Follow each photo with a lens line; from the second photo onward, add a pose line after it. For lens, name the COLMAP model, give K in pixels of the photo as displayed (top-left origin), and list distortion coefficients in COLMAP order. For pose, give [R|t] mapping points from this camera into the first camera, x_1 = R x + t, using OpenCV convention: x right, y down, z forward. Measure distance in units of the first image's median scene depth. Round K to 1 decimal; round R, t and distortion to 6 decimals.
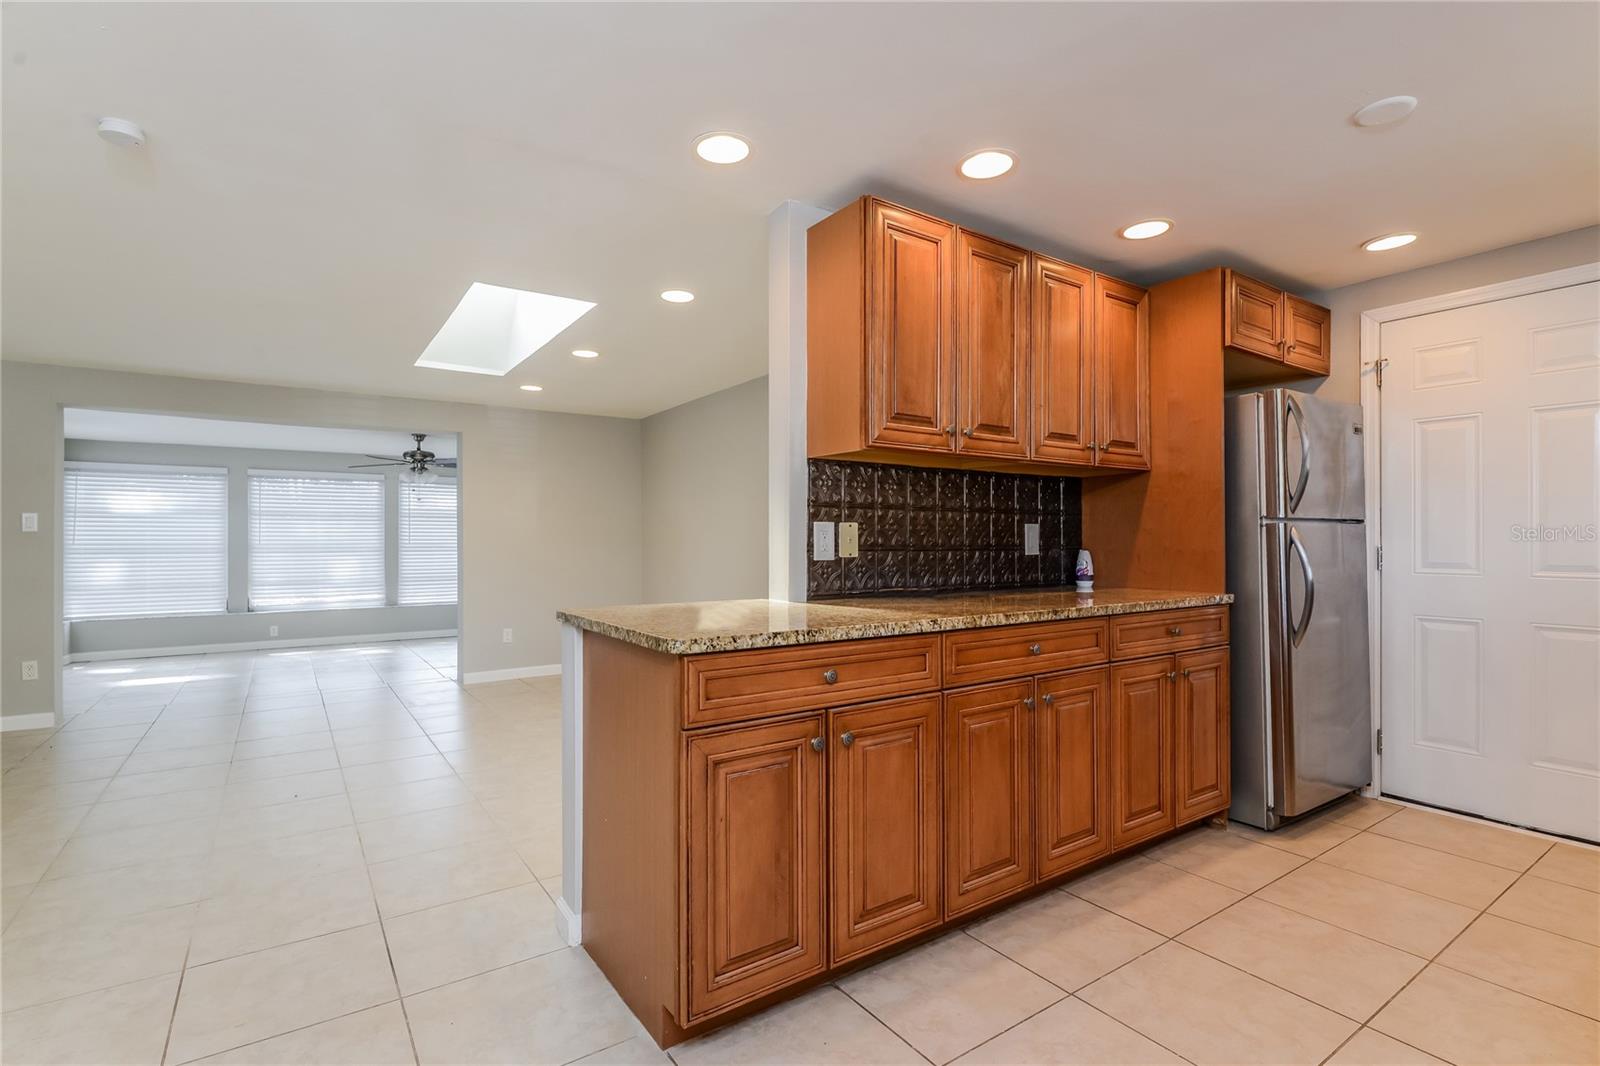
lens RADIAL K [[764.3, 0, 784.6], [0, 764.3, 538.1], [0, 0, 1]] dist [-0.008235, -0.000560]
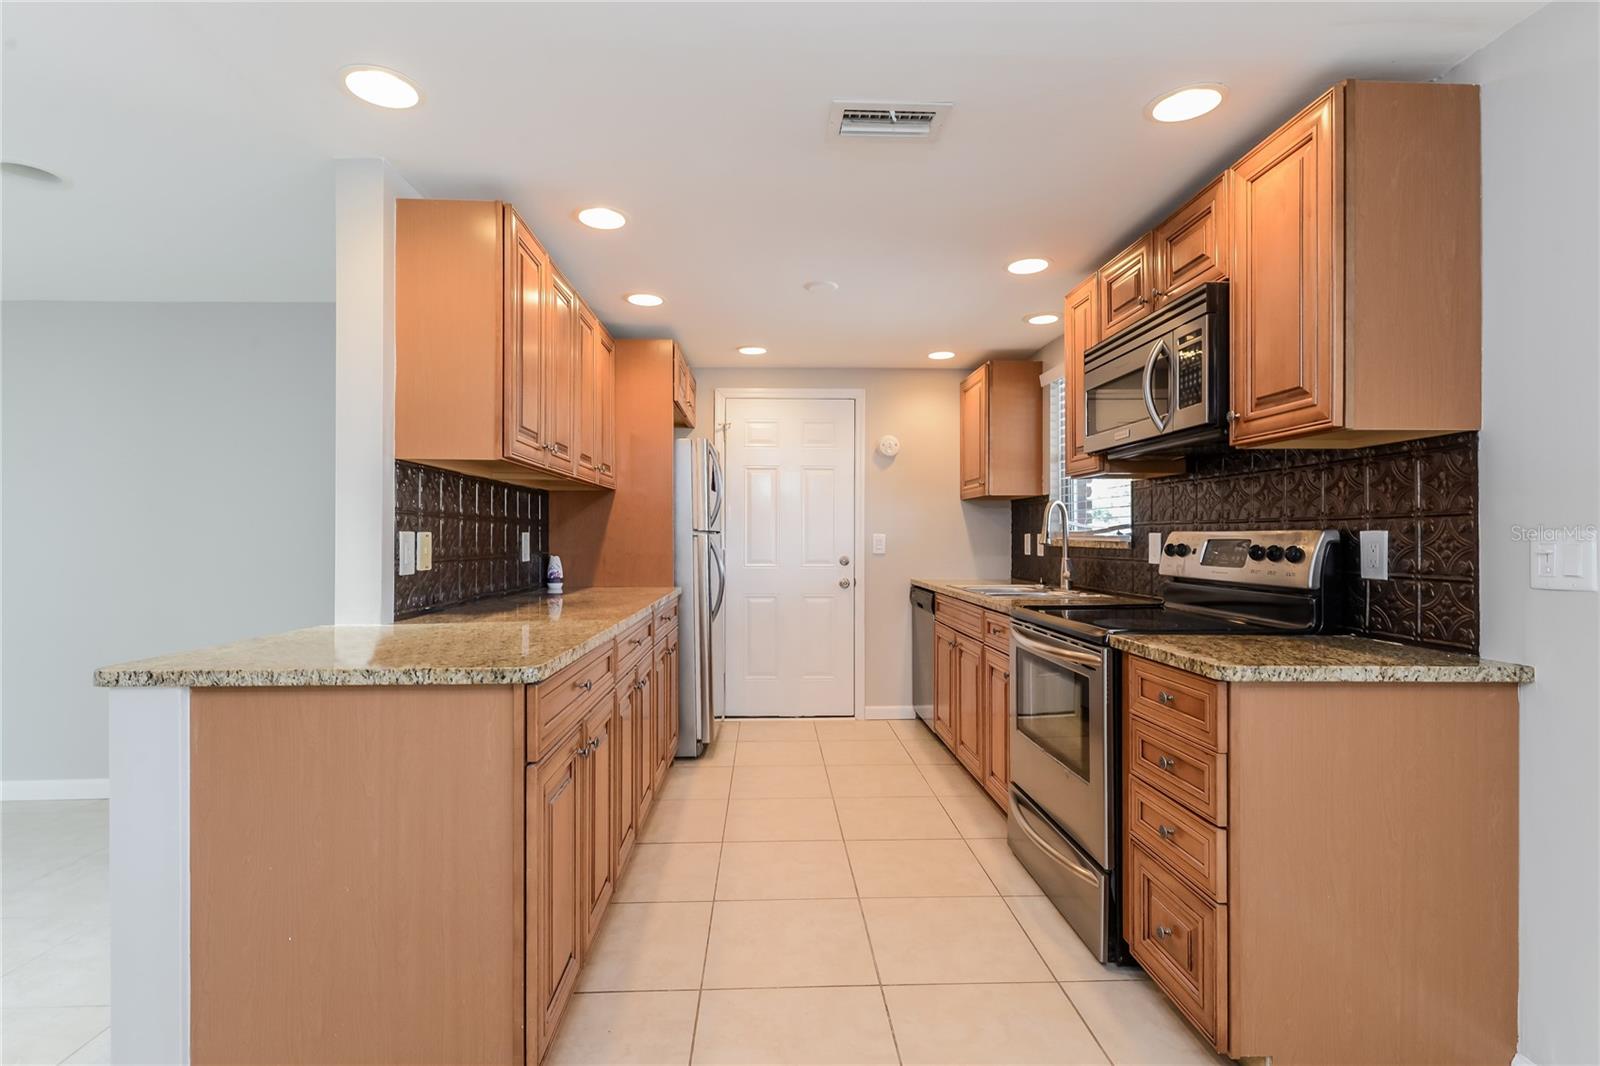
lens RADIAL K [[739.6, 0, 799.8], [0, 739.6, 534.4], [0, 0, 1]] dist [0.009908, -0.002727]
pose [[0.522758, 0.005189, 0.852466, -0.405600], [-0.003043, 0.999986, -0.004221, -0.014225], [-0.852476, -0.000388, 0.522766, 0.137874]]
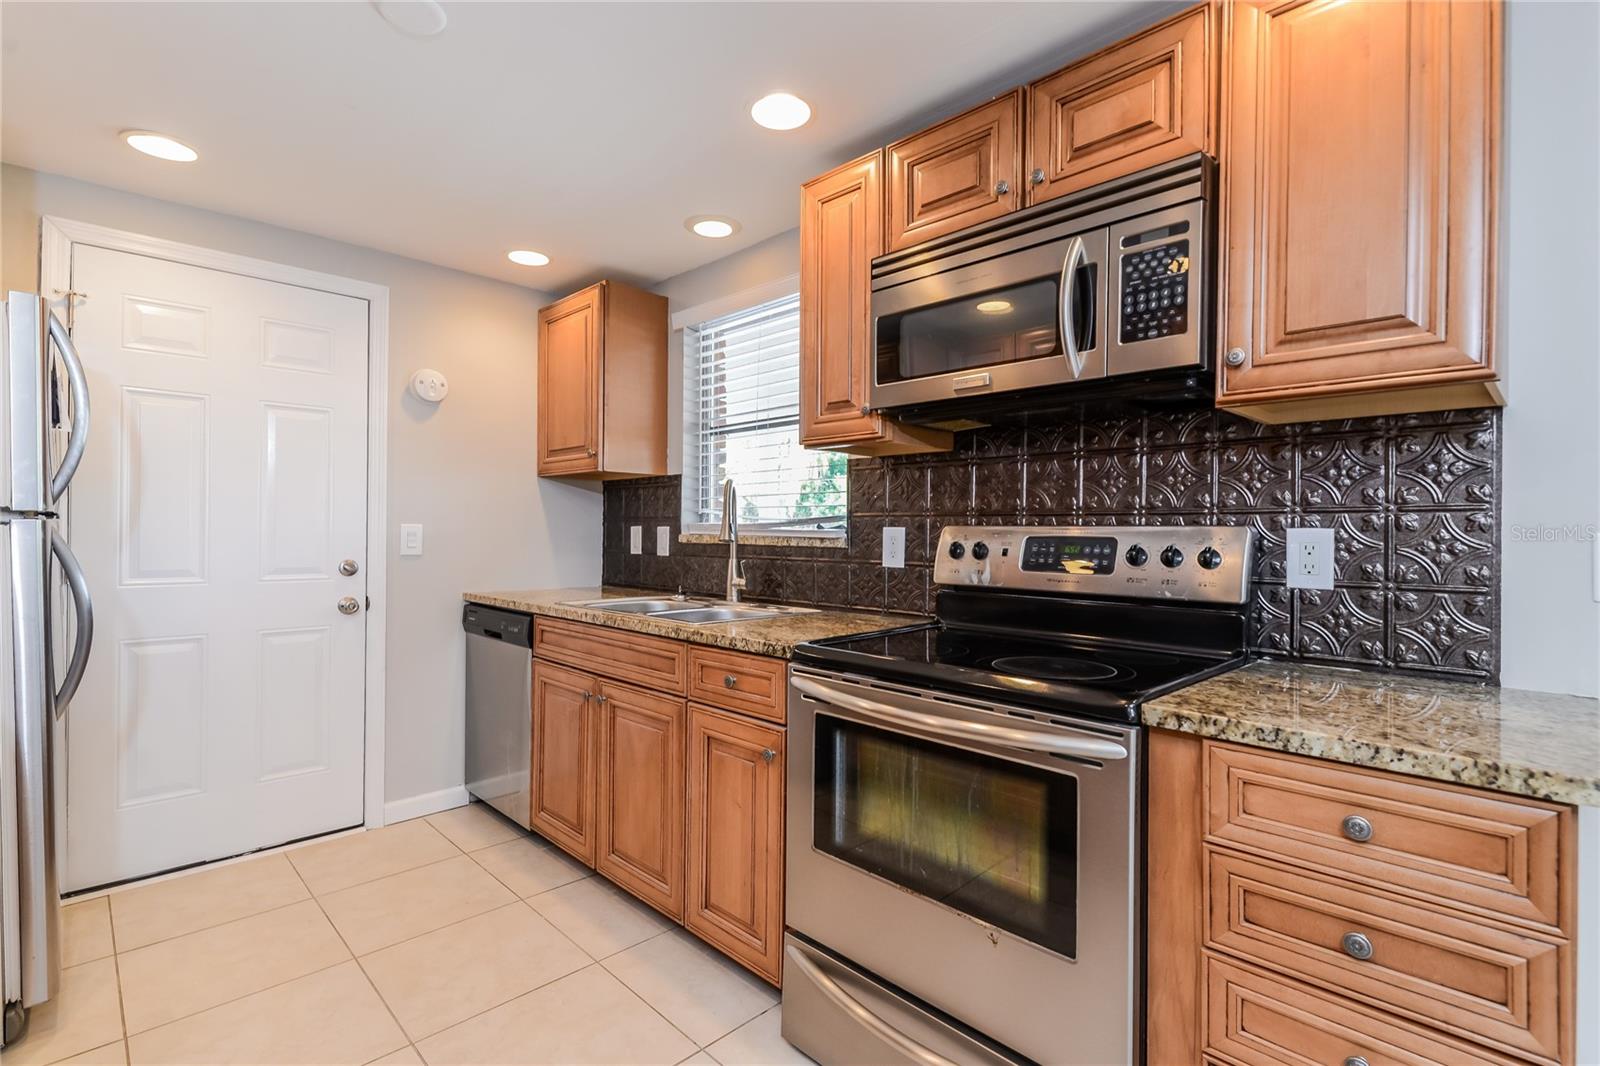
lens RADIAL K [[739.6, 0, 787.6], [0, 739.6, 534.1], [0, 0, 1]] dist [0.009908, -0.002727]
pose [[-0.175112, -0.002597, 0.984545, -0.032722], [-0.009455, 0.999955, 0.000956, -0.014399], [-0.984503, -0.009141, -0.175129, 0.502397]]
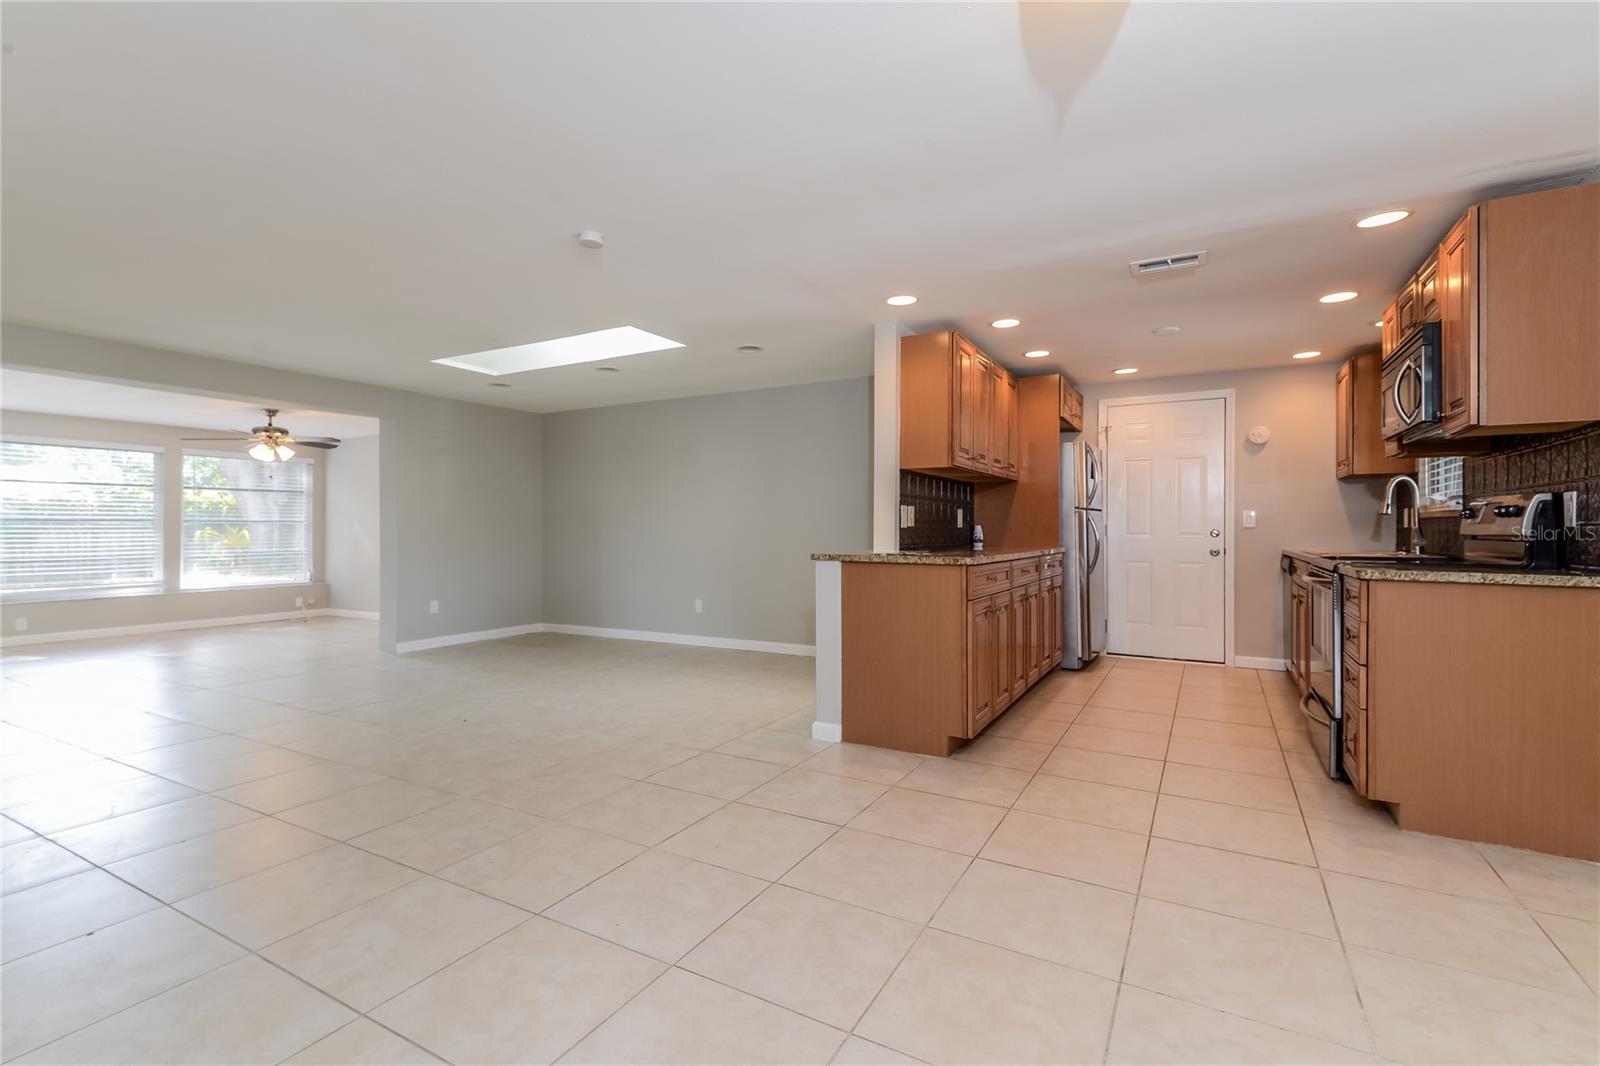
lens RADIAL K [[739.6, 0, 780.6], [0, 739.6, 525.1], [0, 0, 1]] dist [0.009908, -0.002727]
pose [[0.902959, 0.007103, 0.429668, -0.836634], [-0.006078, 0.999974, -0.003756, 0.028510], [-0.429684, 0.000780, 0.902979, -0.362854]]
